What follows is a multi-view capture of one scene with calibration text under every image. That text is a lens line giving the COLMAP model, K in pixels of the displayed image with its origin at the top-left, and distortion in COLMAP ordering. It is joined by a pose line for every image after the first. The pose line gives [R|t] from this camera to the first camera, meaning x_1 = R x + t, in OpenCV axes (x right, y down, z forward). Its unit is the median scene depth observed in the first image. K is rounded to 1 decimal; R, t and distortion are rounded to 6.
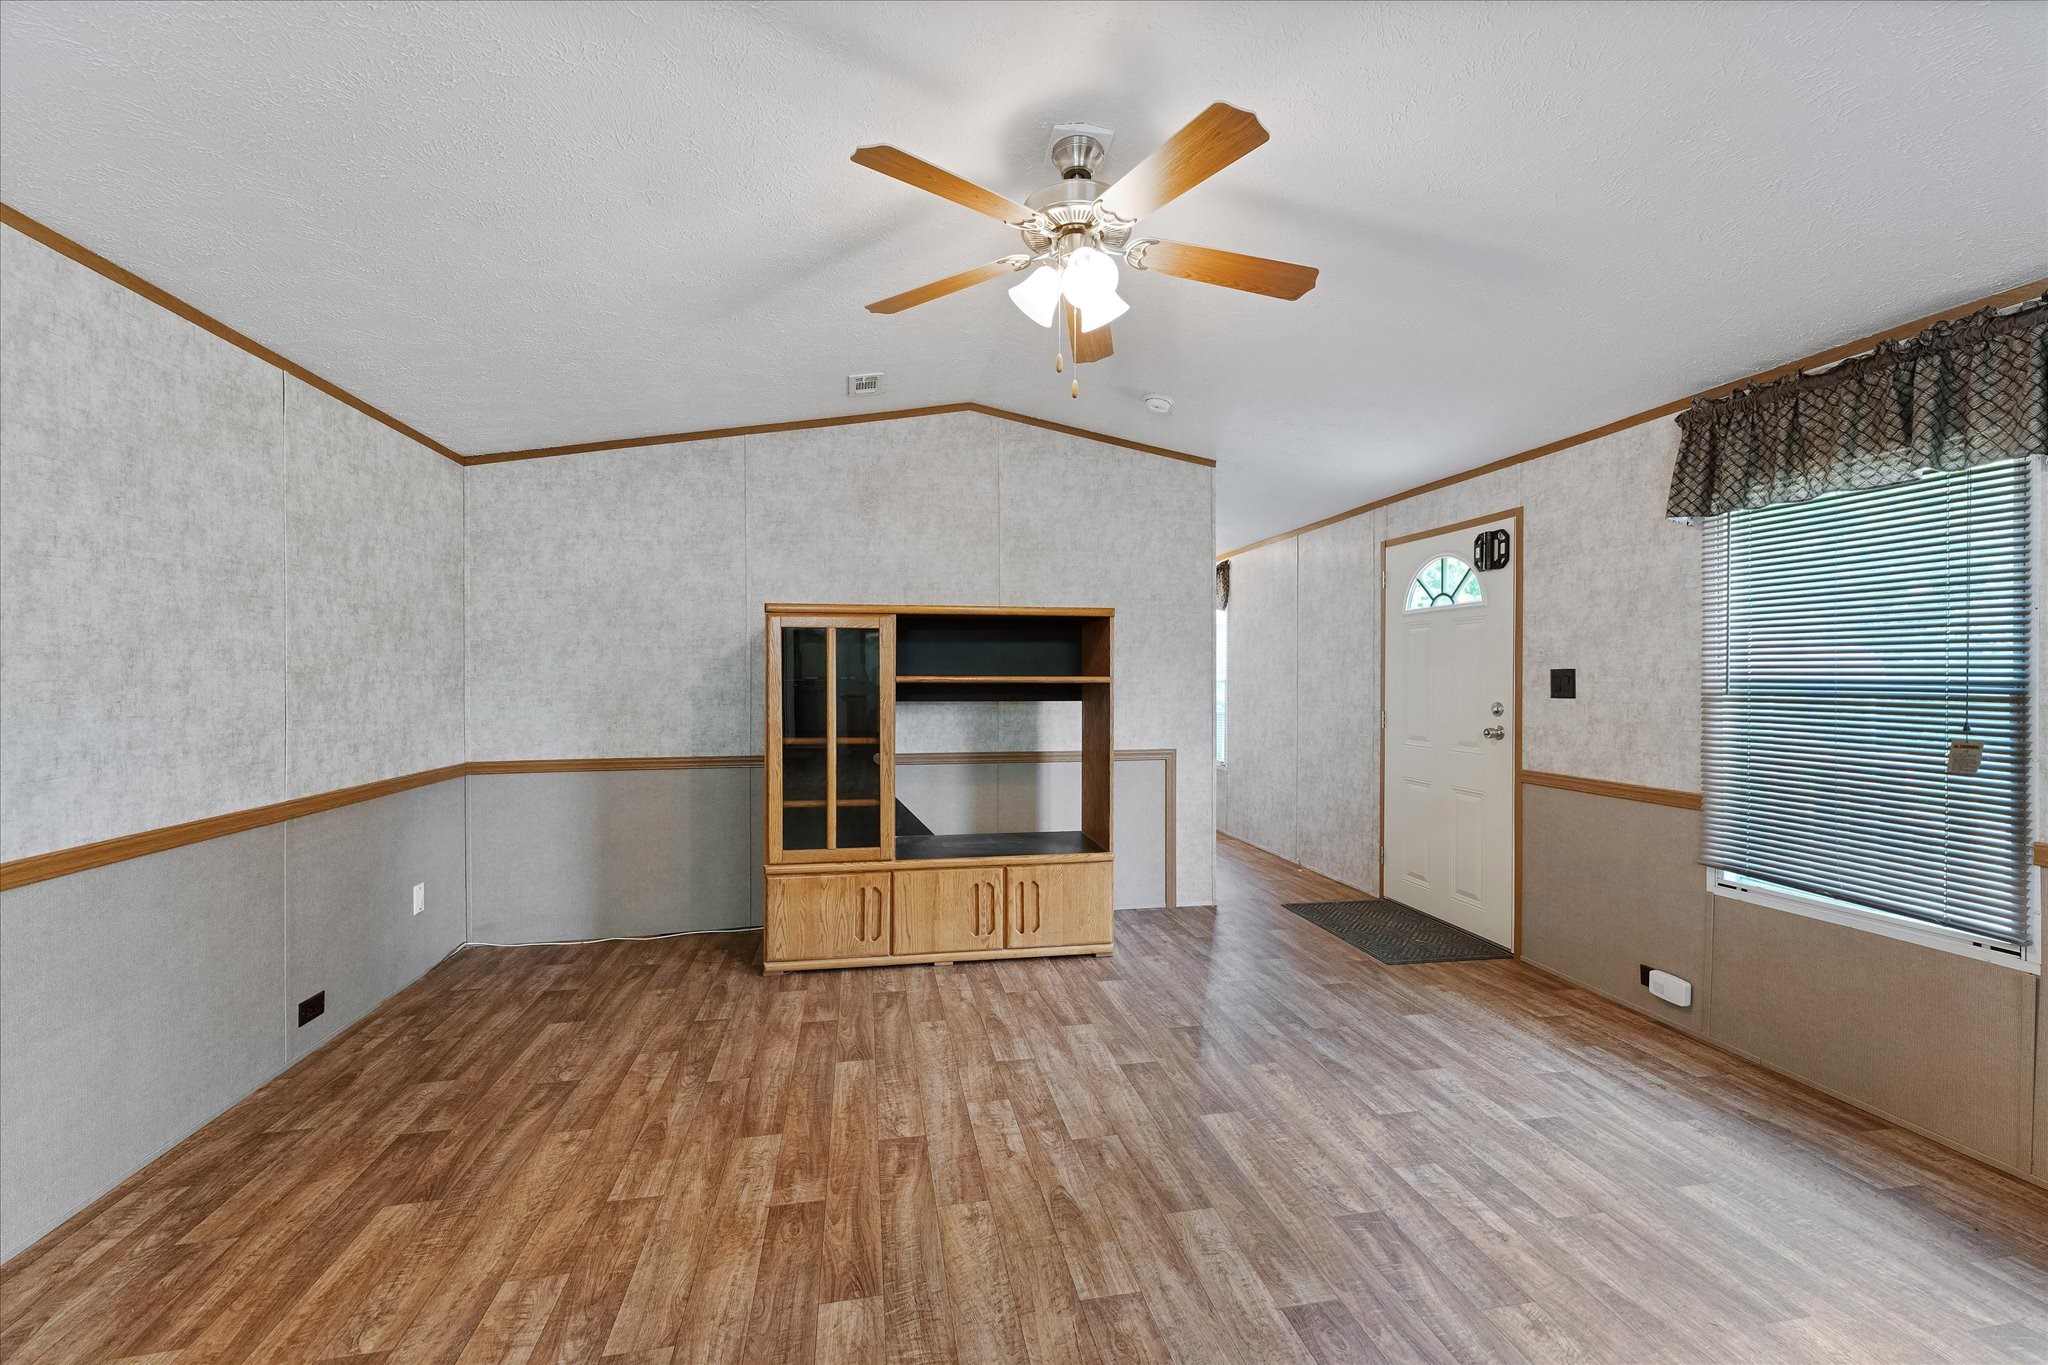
lens RADIAL K [[816.1, 0, 1018.9], [0, 816.1, 680.5], [0, 0, 1]] dist [-0.000348, 0.000205]
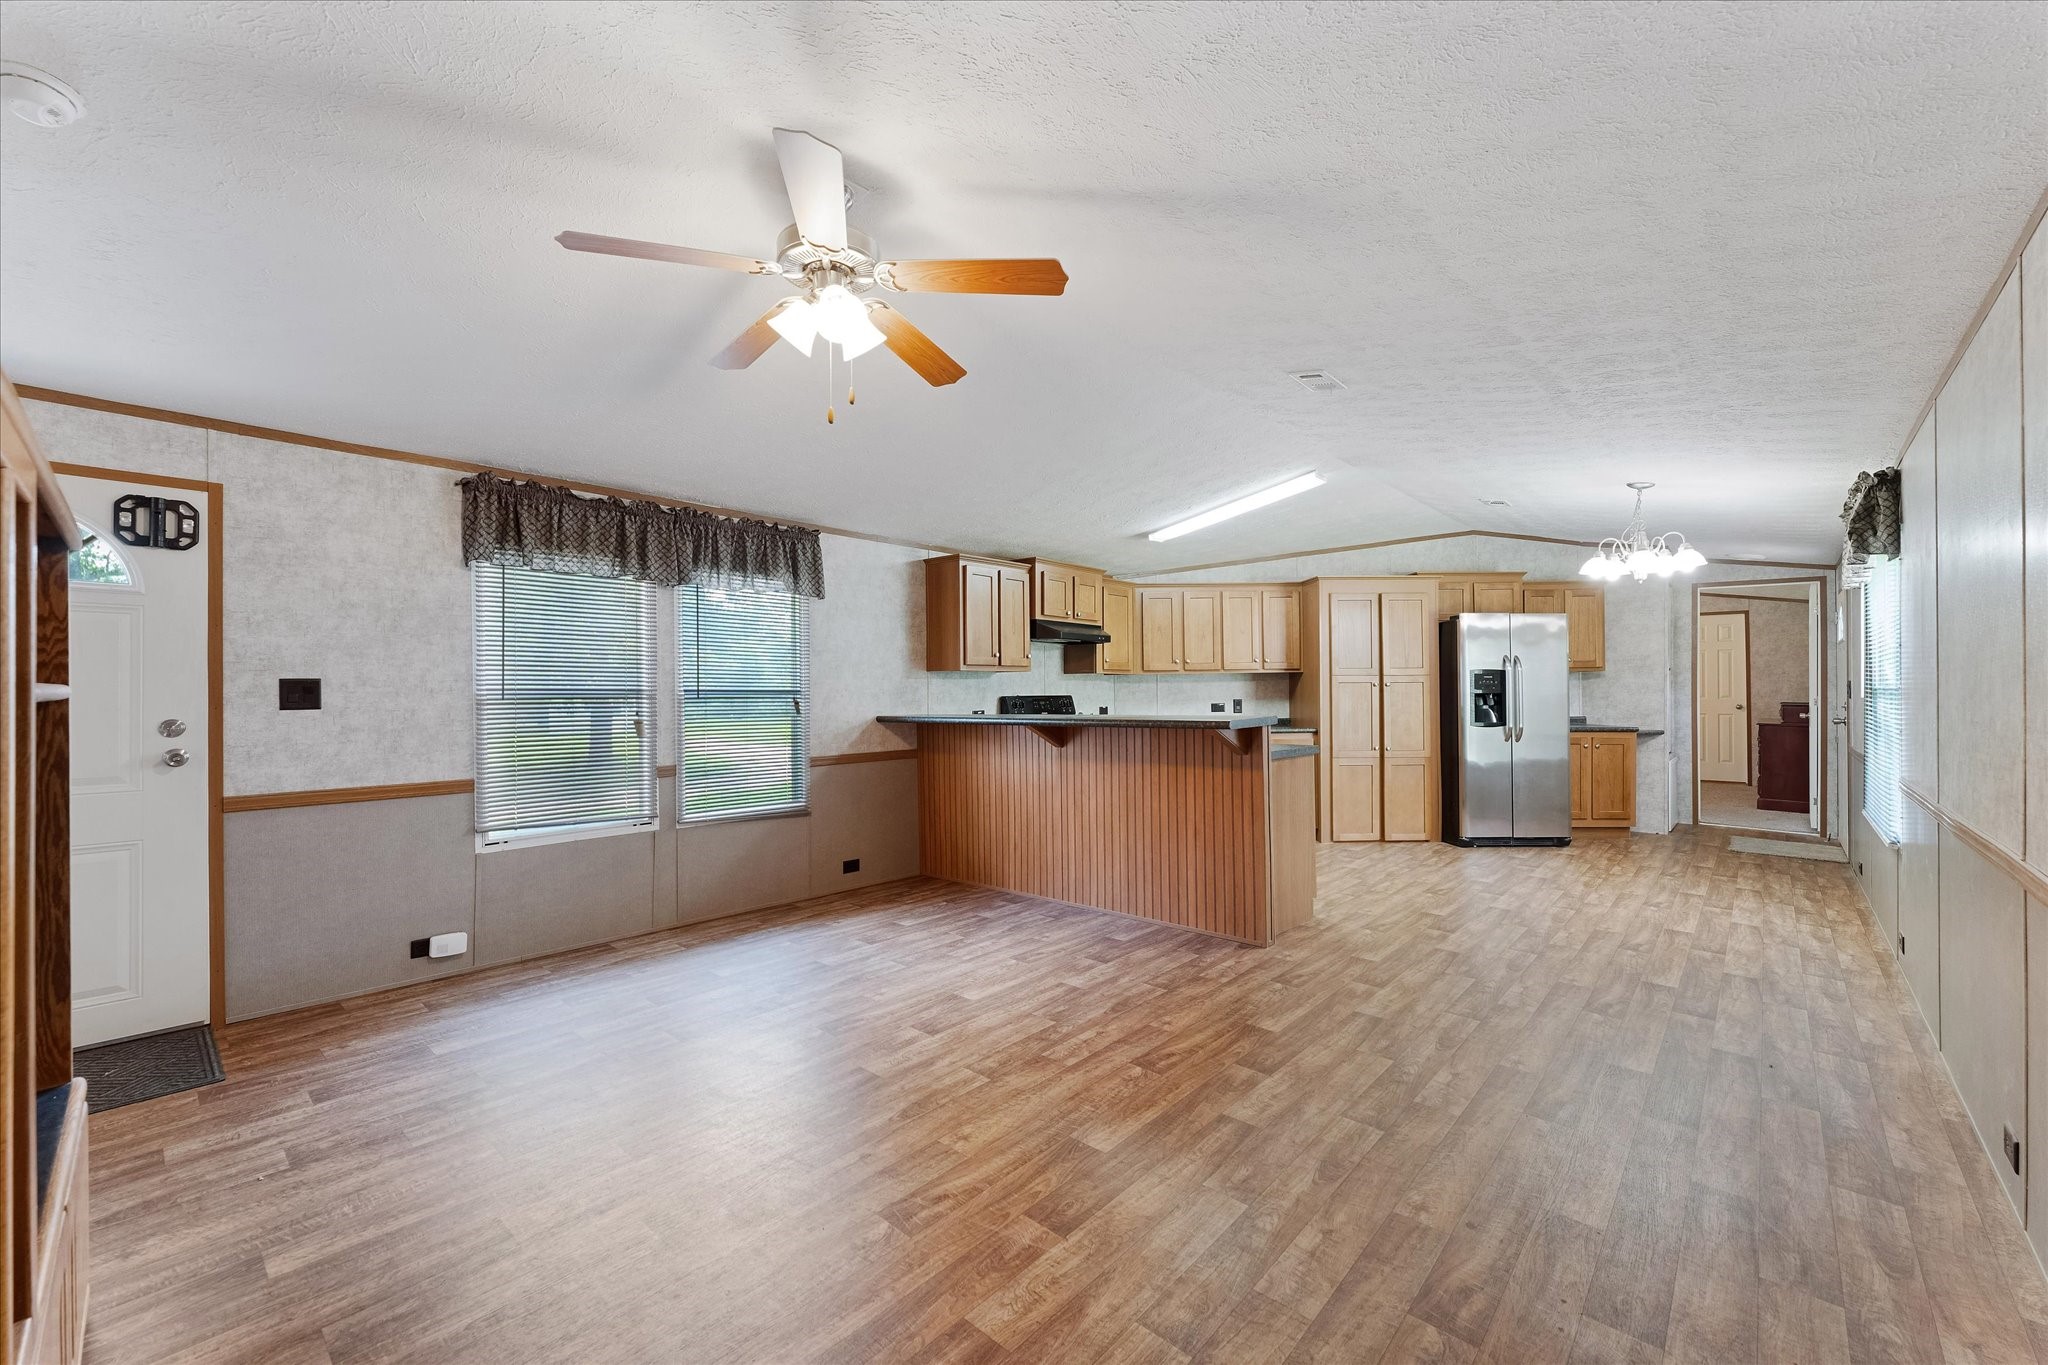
lens RADIAL K [[816.1, 0, 1015.3], [0, 816.1, 689.2], [0, 0, 1]] dist [-0.000348, 0.000205]
pose [[-0.593420, -0.001220, 0.804892, -0.887292], [0.003457, 0.999986, 0.004065, -0.004100], [-0.804885, 0.005195, -0.593408, 1.372030]]
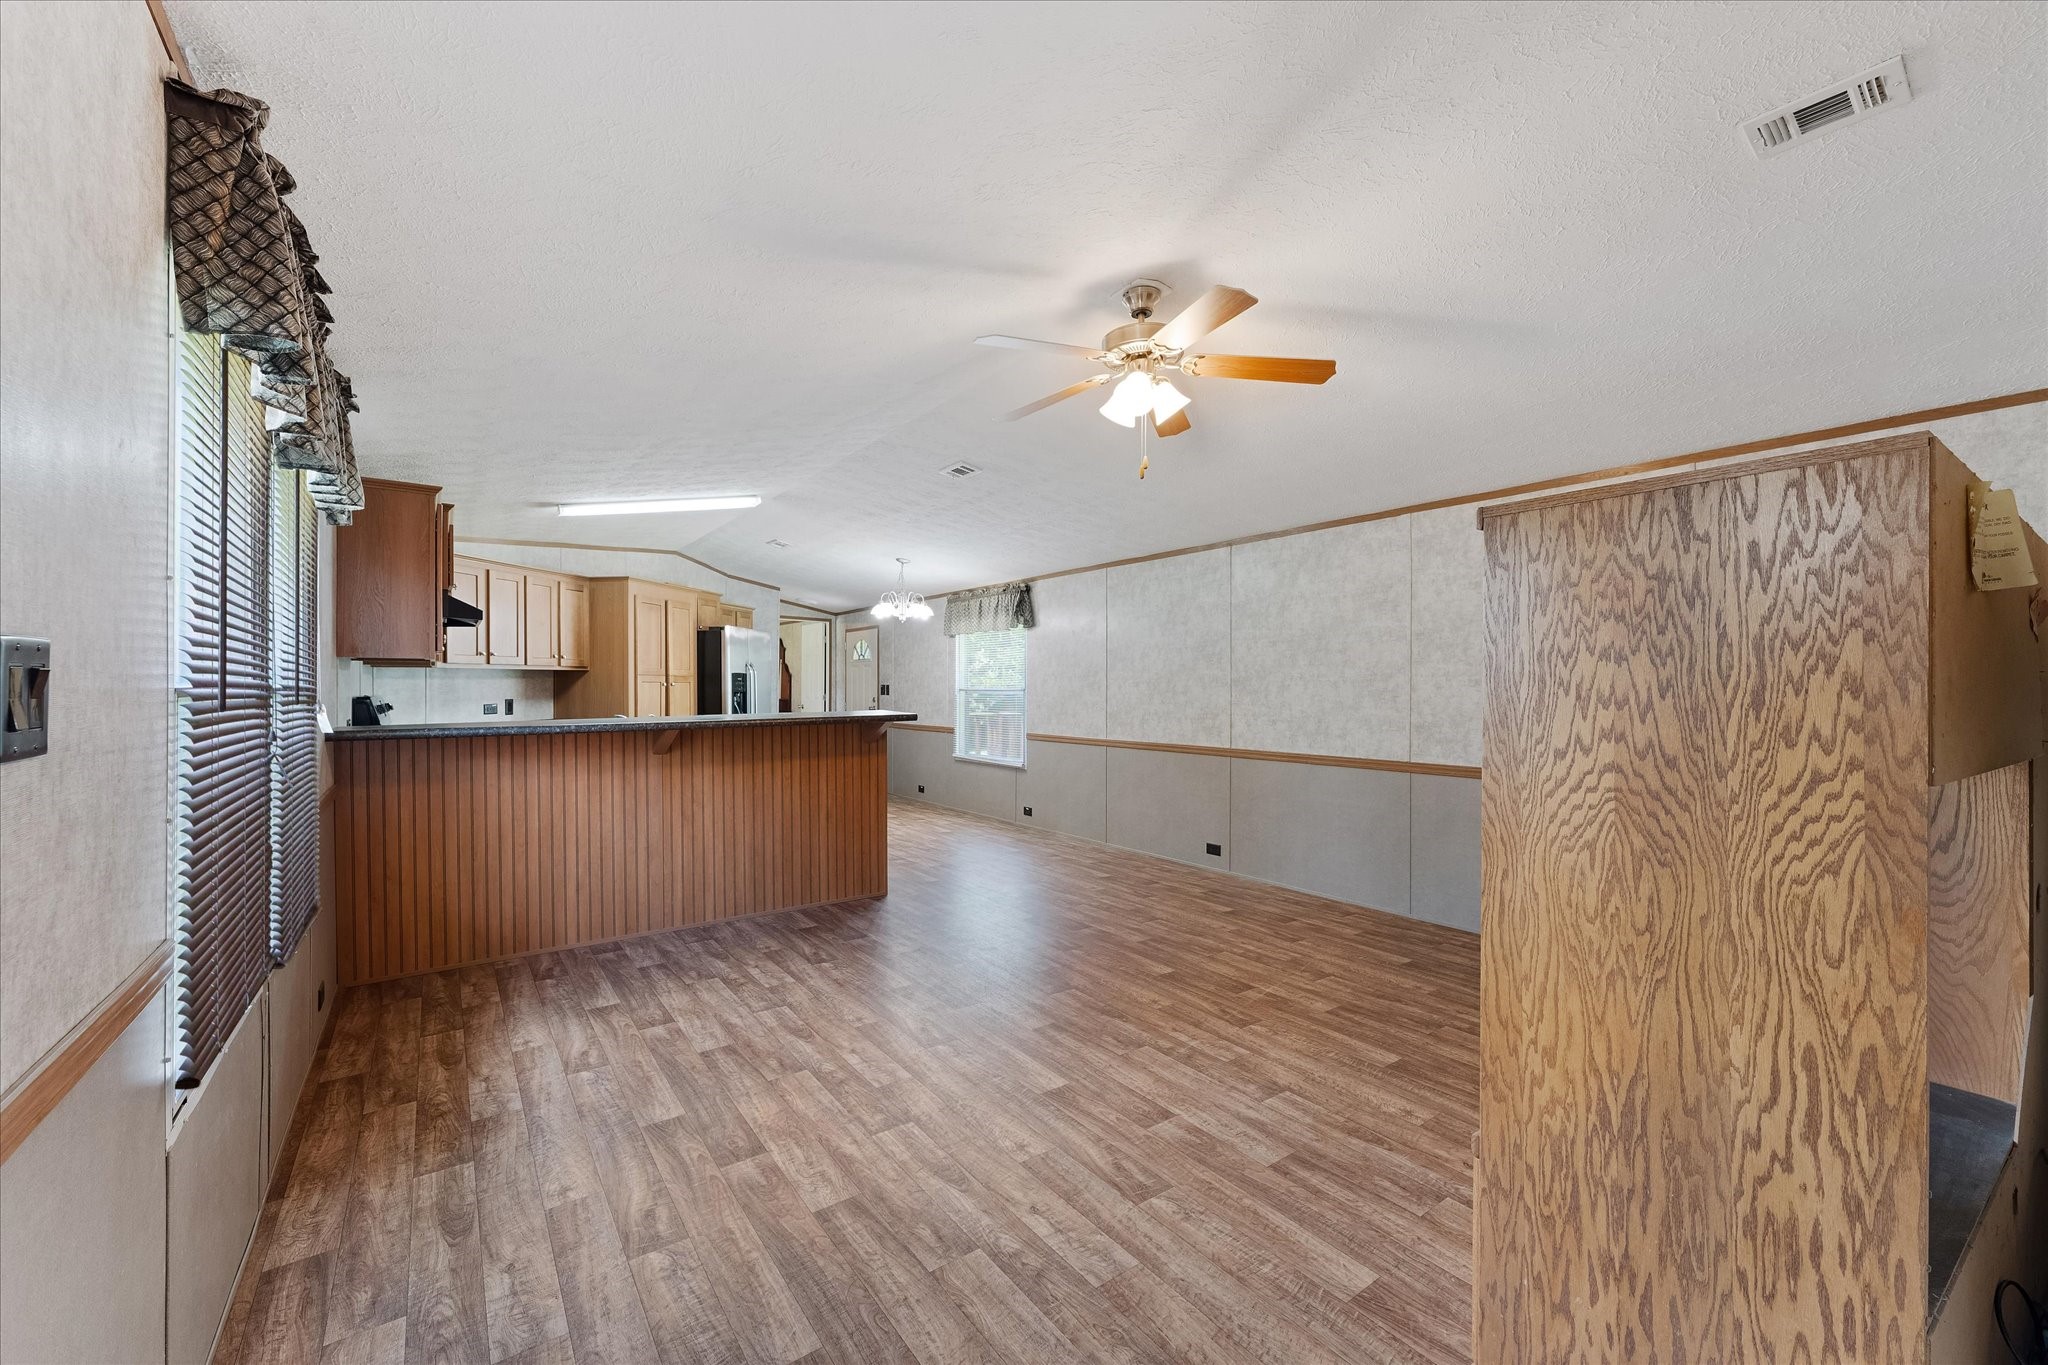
lens RADIAL K [[816.1, 0, 1014.4], [0, 816.1, 702.6], [0, 0, 1]] dist [-0.000348, 0.000205]
pose [[-0.911533, 0.001024, -0.411225, 0.767666], [-0.007207, 0.999804, 0.018465, -0.002051], [0.411164, 0.019796, -0.911347, 2.029852]]
